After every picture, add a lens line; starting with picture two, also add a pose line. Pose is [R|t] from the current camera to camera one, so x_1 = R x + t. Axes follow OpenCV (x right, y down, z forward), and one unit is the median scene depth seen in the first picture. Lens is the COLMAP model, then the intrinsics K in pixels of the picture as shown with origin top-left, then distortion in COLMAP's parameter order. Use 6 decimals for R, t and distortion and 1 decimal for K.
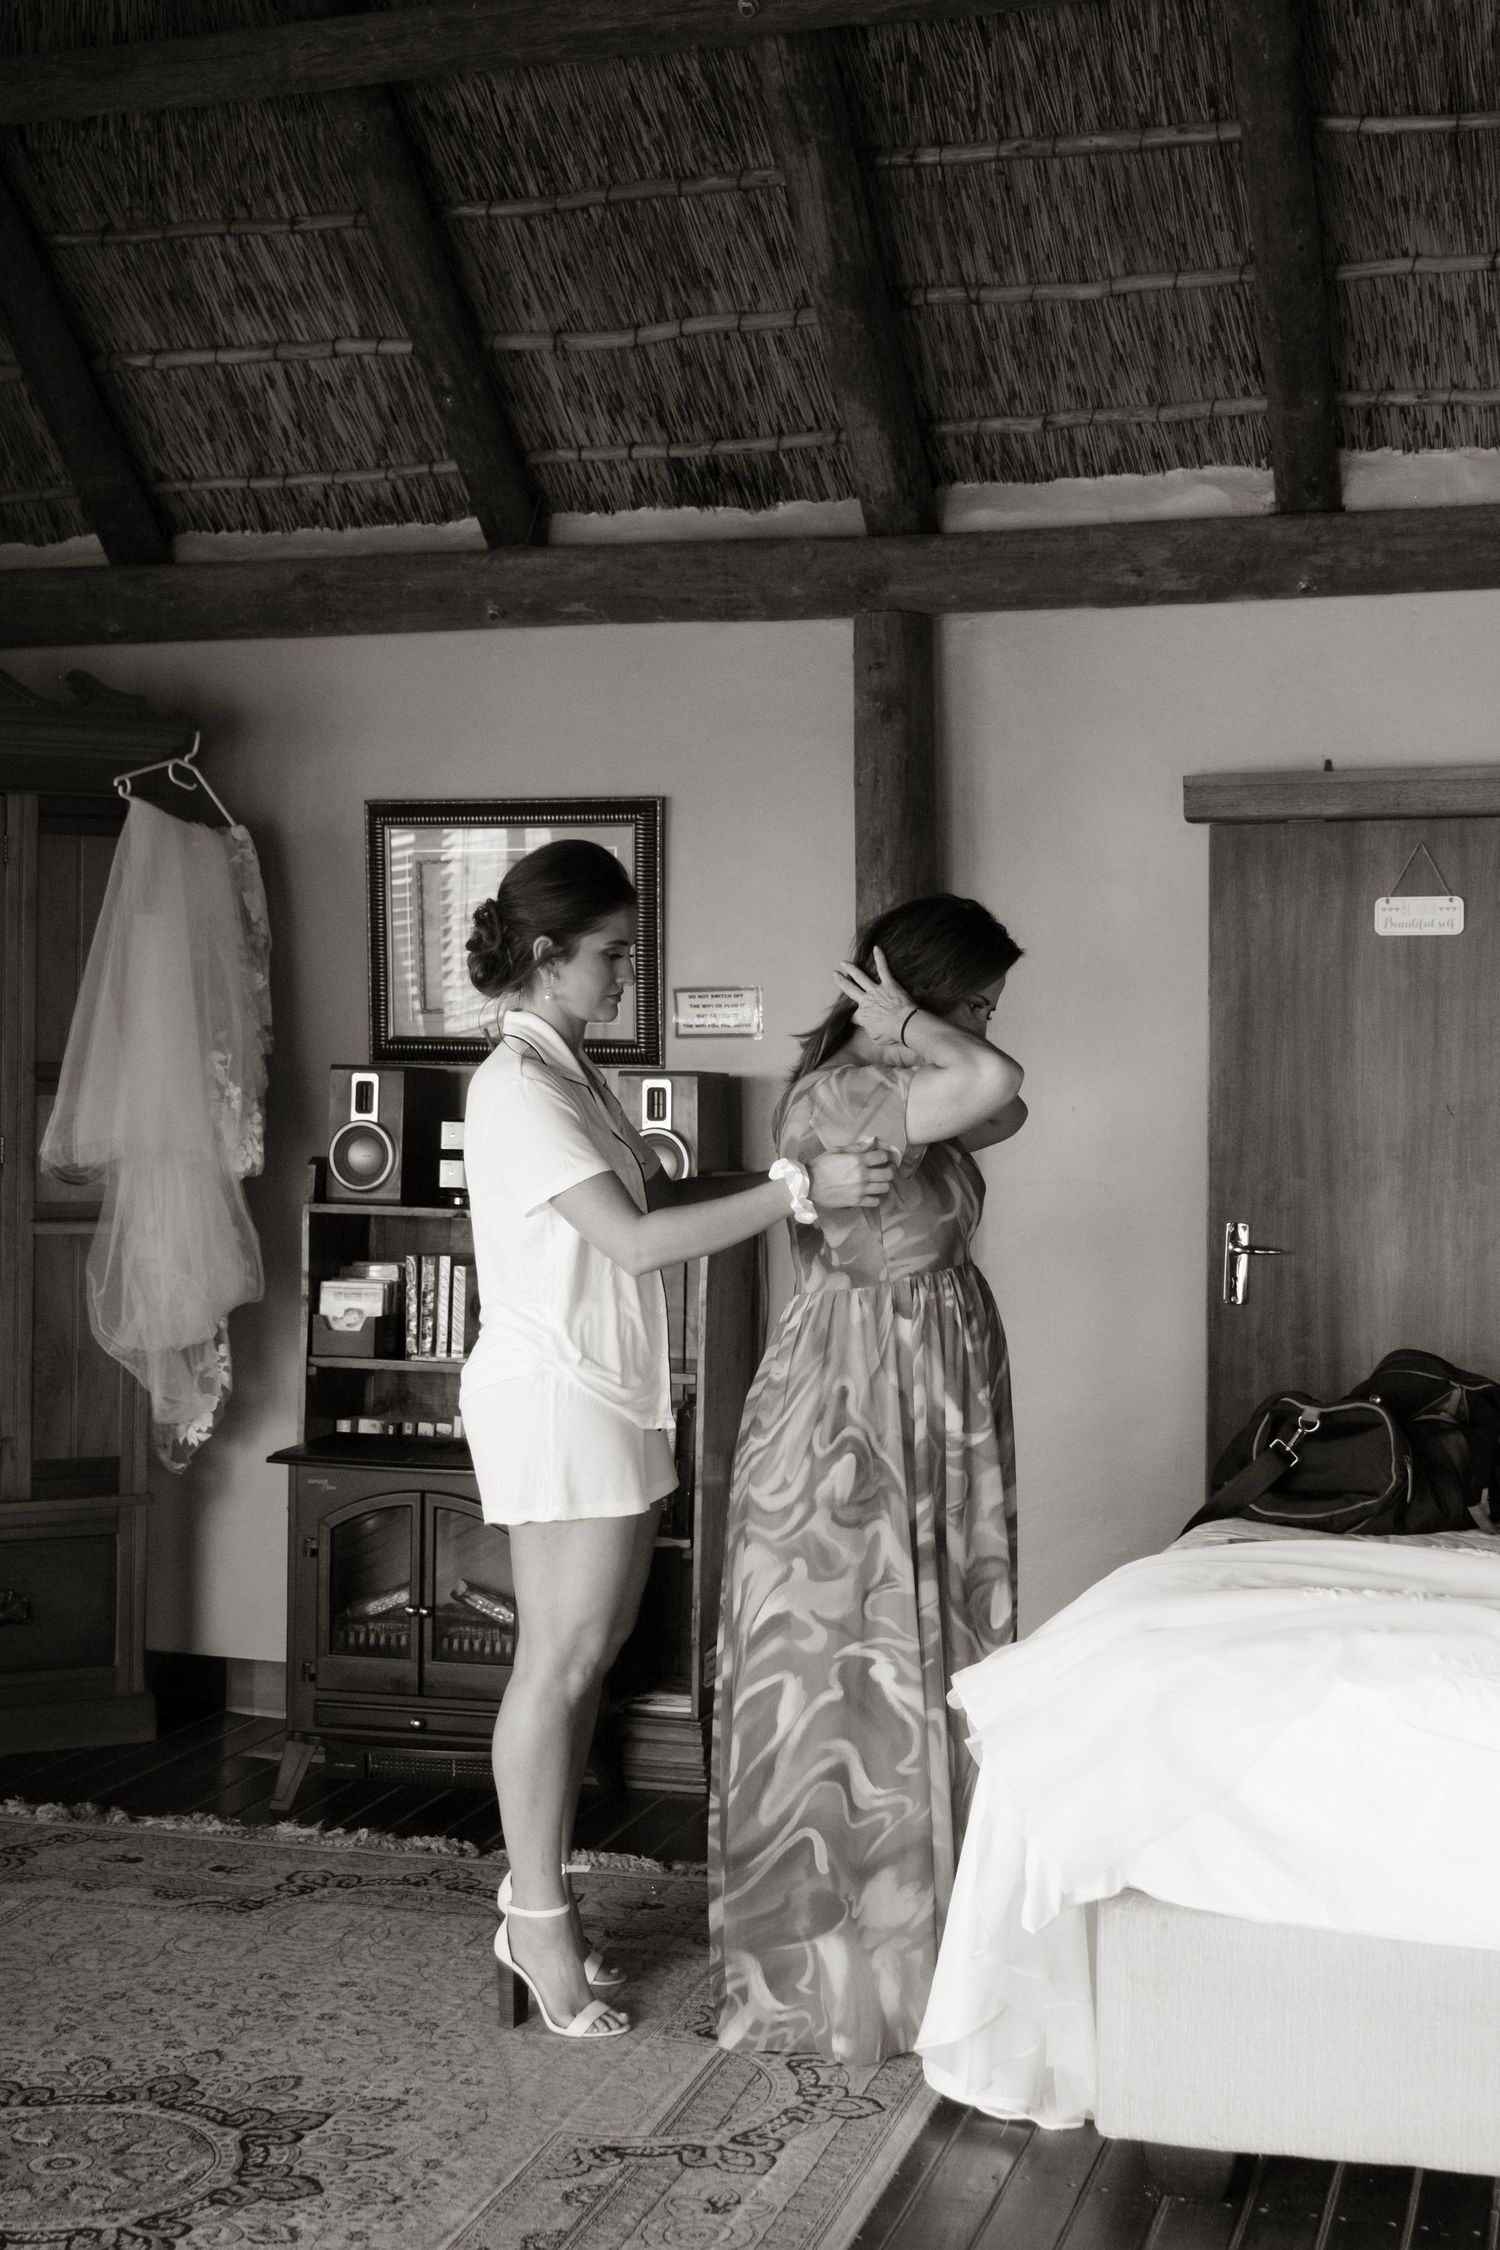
lens RADIAL K [[3180.3, 0, 802.9], [0, 3180.3, 1152.4], [0, 0, 1]] dist [0.034830, -0.156279]
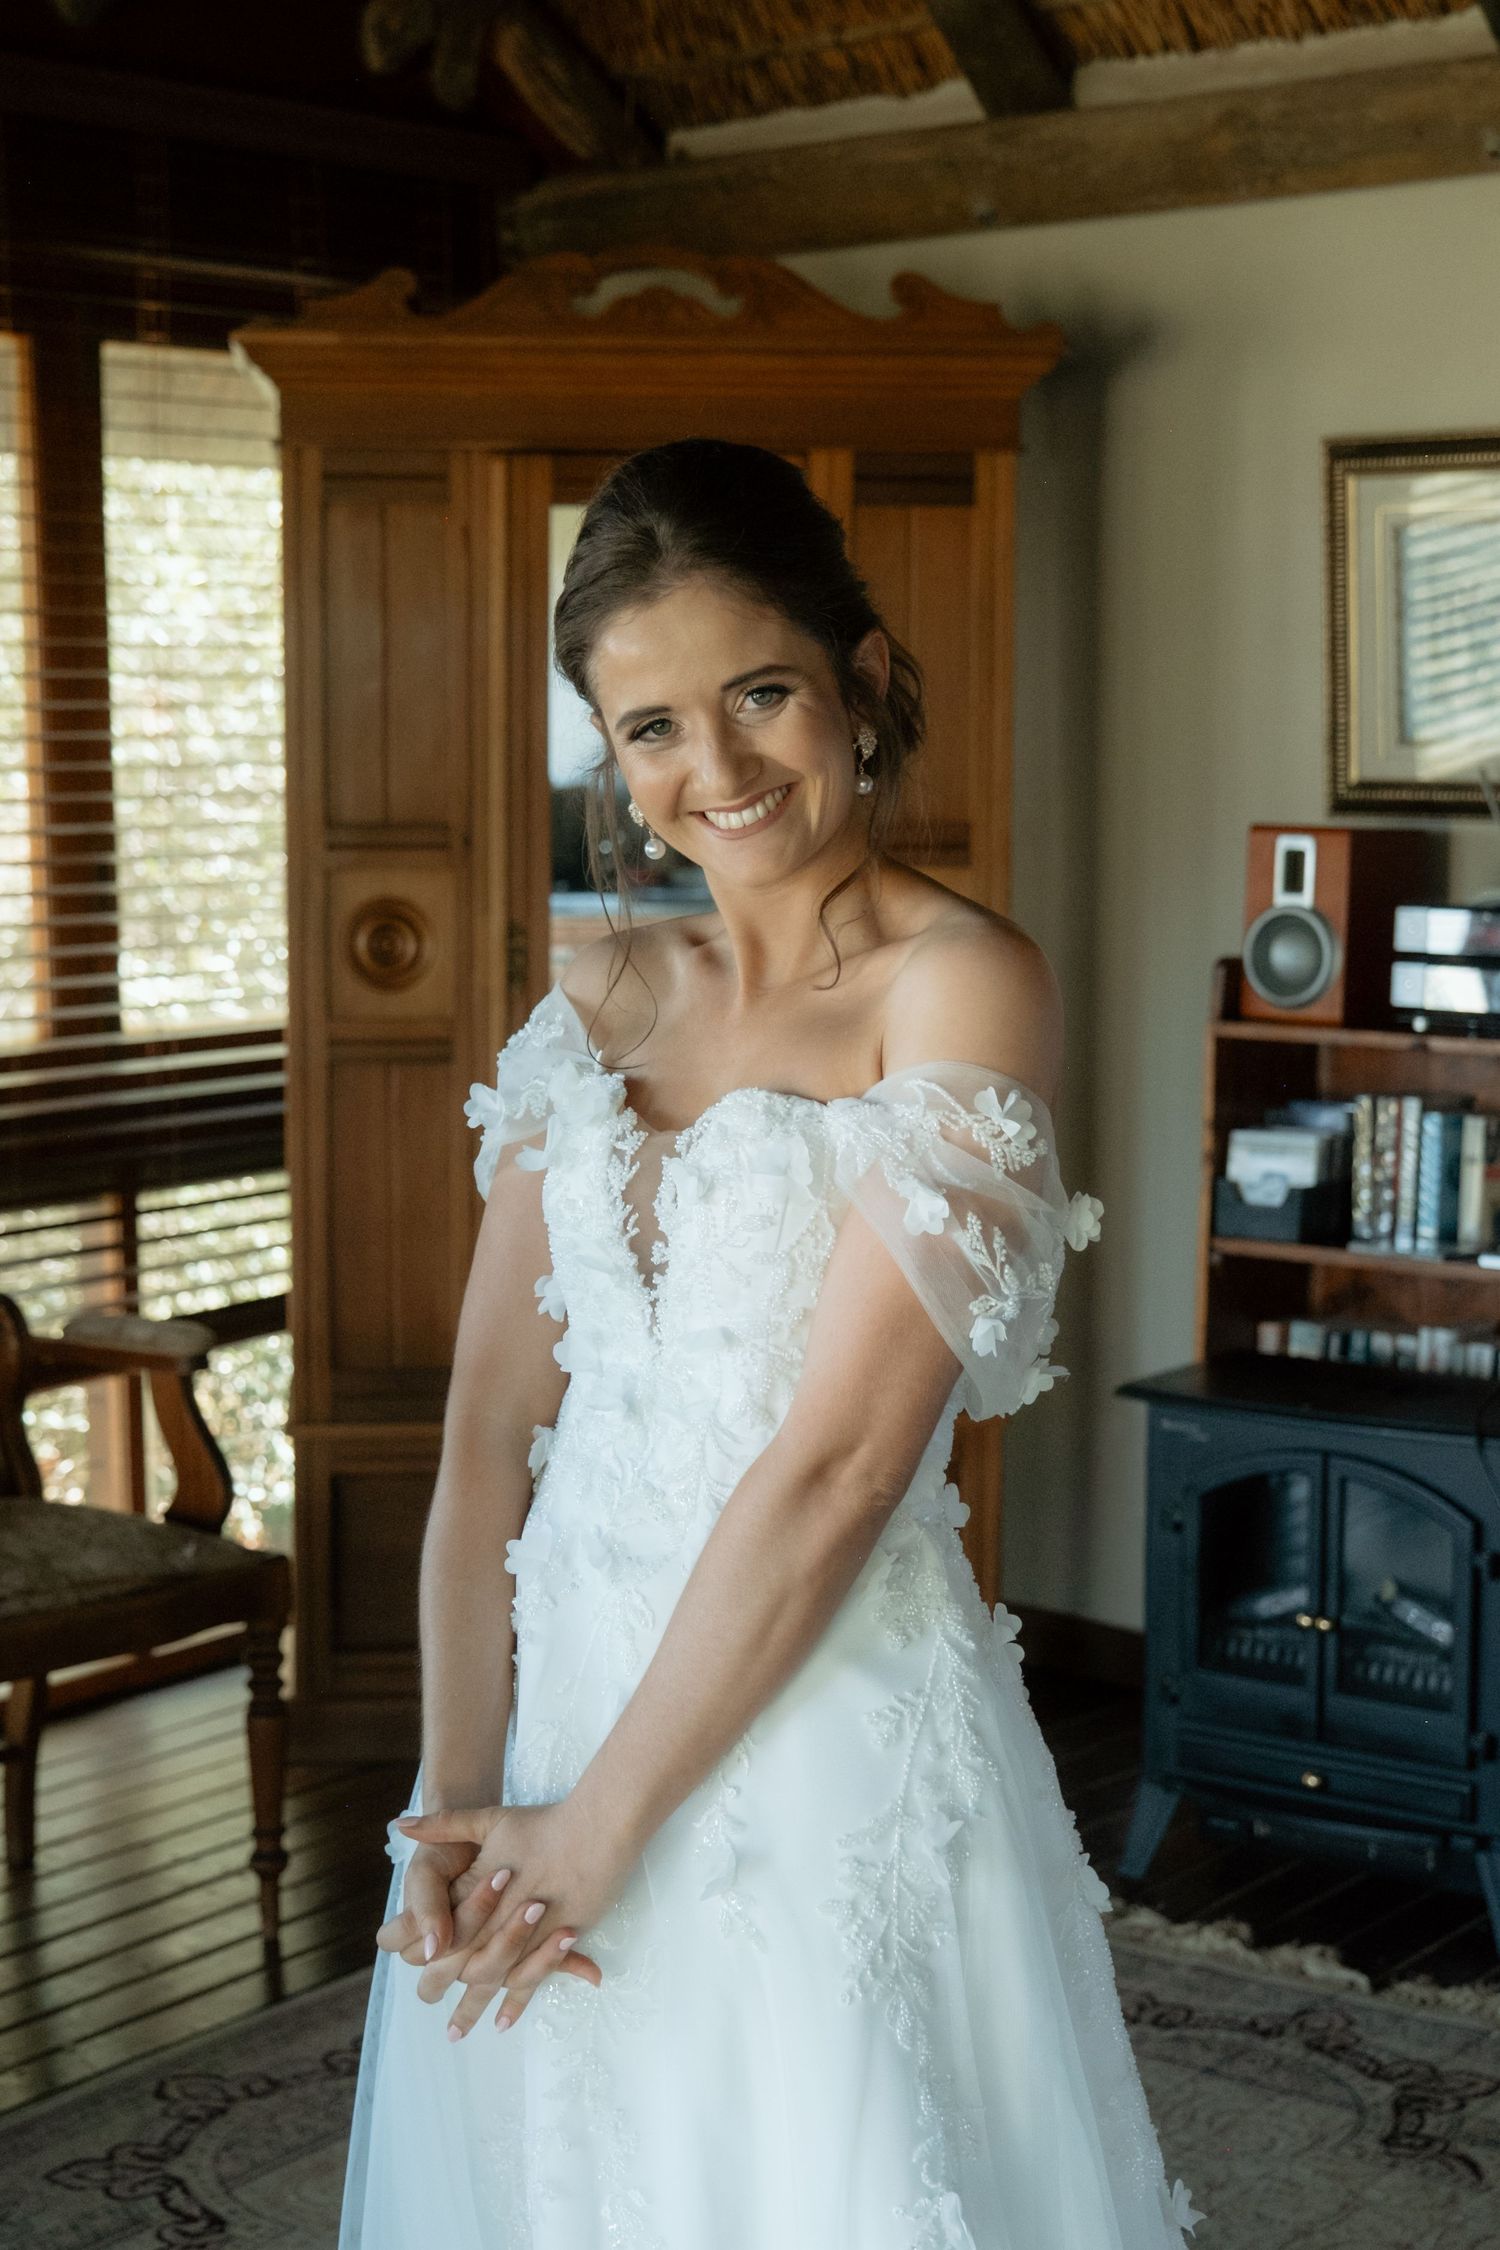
lens RADIAL K [[3761.3, 0, 749.5], [0, 3761.3, 1203.5], [0, 0, 1]] dist [0.056904, -0.194214]
pose [[0.926125, 0.036054, -0.375491, 0.065746], [-0.000047, 0.995433, 0.095463, -0.024079], [0.377218, -0.088393, 0.921897, 0.188652]]
